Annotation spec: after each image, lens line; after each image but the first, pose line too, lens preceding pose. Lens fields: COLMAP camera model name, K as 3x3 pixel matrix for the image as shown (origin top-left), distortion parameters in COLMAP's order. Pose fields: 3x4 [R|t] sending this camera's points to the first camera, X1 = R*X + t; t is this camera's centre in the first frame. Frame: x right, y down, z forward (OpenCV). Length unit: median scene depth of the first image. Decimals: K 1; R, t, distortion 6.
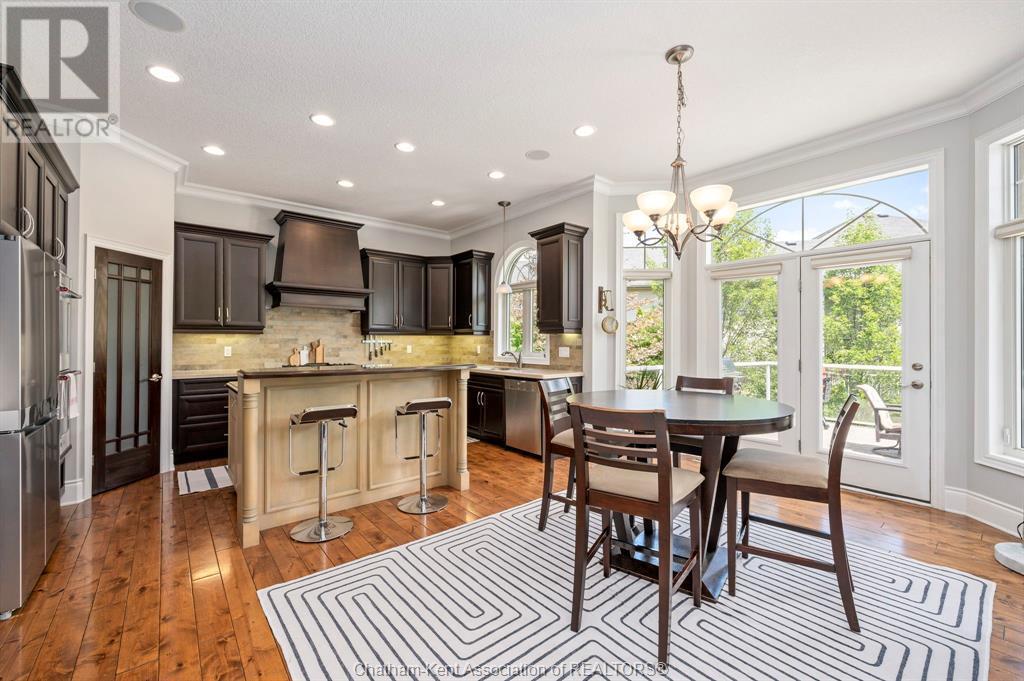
lens RADIAL K [[408.0, 0, 507.1], [0, 408.0, 340.7], [0, 0, 1]] dist [-0.001742, 0.000088]
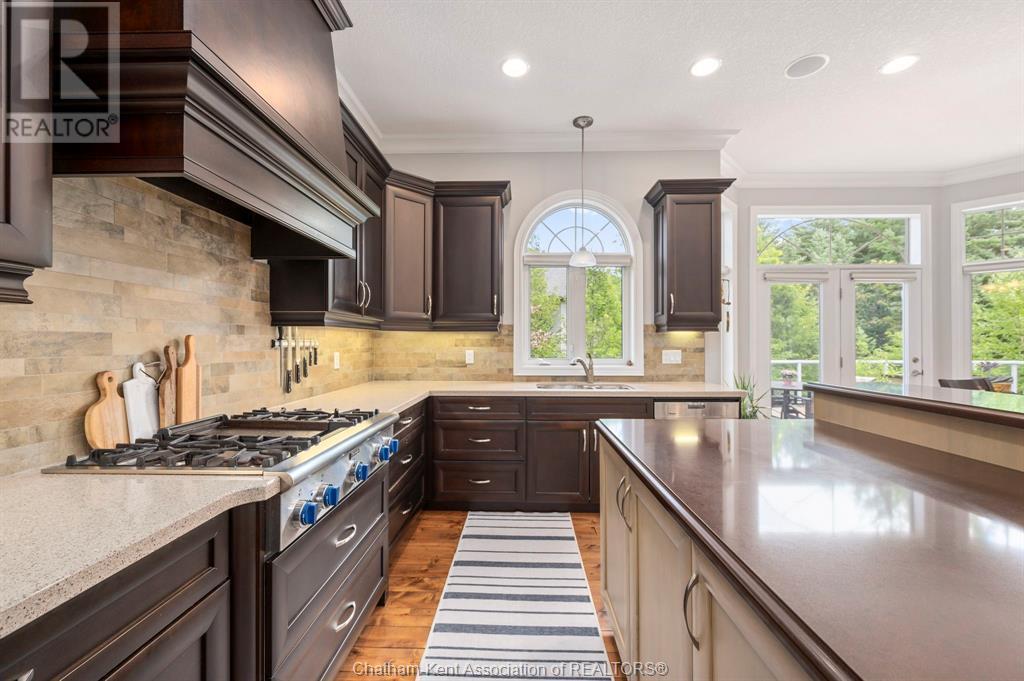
lens RADIAL K [[408.0, 0, 512.5], [0, 408.0, 341.2], [0, 0, 1]] dist [-0.001742, 0.000088]
pose [[0.656691, -0.000127, 0.754160, -0.534954], [0.001589, 0.999998, -0.001215, 0.000619], [-0.754158, 0.001996, 0.656690, 0.653391]]
